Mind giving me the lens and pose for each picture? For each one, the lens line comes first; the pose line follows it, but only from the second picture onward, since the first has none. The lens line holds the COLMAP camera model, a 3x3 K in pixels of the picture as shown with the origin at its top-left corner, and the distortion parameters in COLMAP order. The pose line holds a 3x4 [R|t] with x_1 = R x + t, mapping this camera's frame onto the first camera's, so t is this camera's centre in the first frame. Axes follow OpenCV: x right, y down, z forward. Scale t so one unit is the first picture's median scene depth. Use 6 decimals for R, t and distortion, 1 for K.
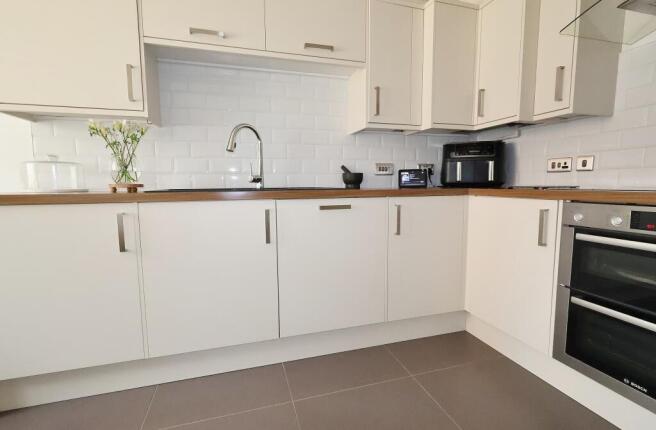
lens RADIAL K [[310.3, 0, 327.7], [0, 310.3, 215.0], [0, 0, 1]] dist [-0.002178, -0.001588]
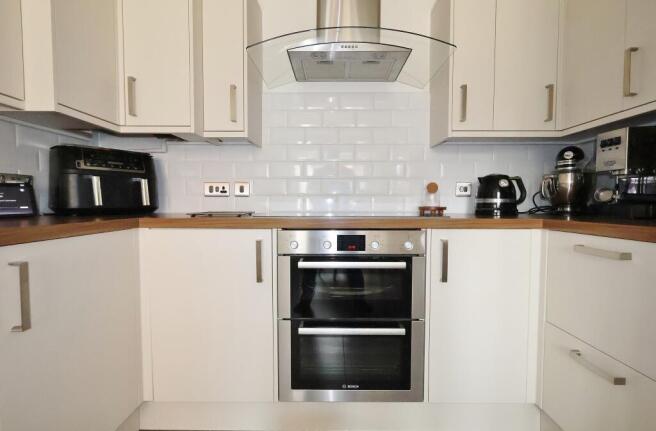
lens RADIAL K [[308.2, 0, 331.0], [0, 308.2, 216.8], [0, 0, 1]] dist [-0.002499, 0.000086]
pose [[0.294789, -0.036843, 0.954852, -0.052775], [0.094347, 0.995496, 0.009284, -0.053571], [-0.950893, 0.087350, 0.296937, 0.398308]]
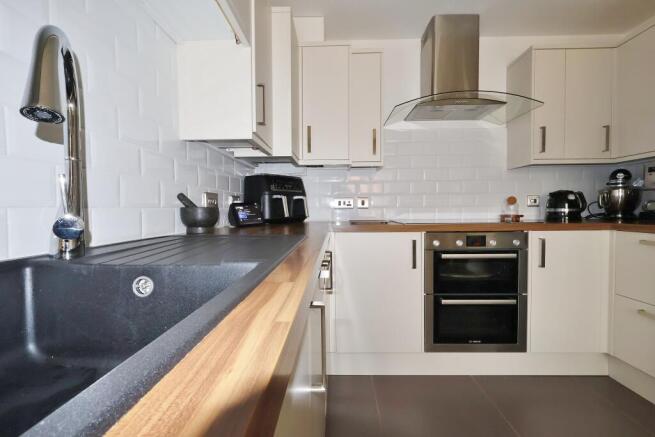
lens RADIAL K [[307.7, 0, 329.6], [0, 307.7, 221.6], [0, 0, 1]] dist [-0.002499, 0.000086]
pose [[0.309551, -0.033413, 0.950296, -0.450134], [0.105269, 0.994444, 0.000675, -0.095598], [-0.945038, 0.099828, 0.311348, 0.680289]]
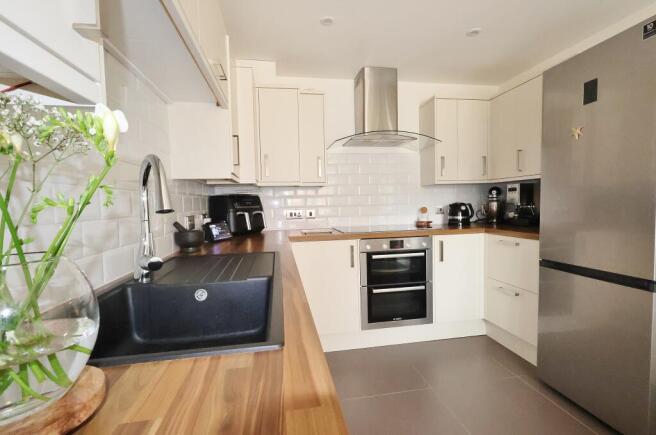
lens RADIAL K [[308.2, 0, 330.7], [0, 308.2, 220.2], [0, 0, 1]] dist [-0.002499, 0.000086]
pose [[0.118774, -0.051025, 0.991609, -0.702478], [0.125740, 0.991412, 0.035954, -0.166673], [-0.984928, 0.120415, 0.124170, 0.653356]]
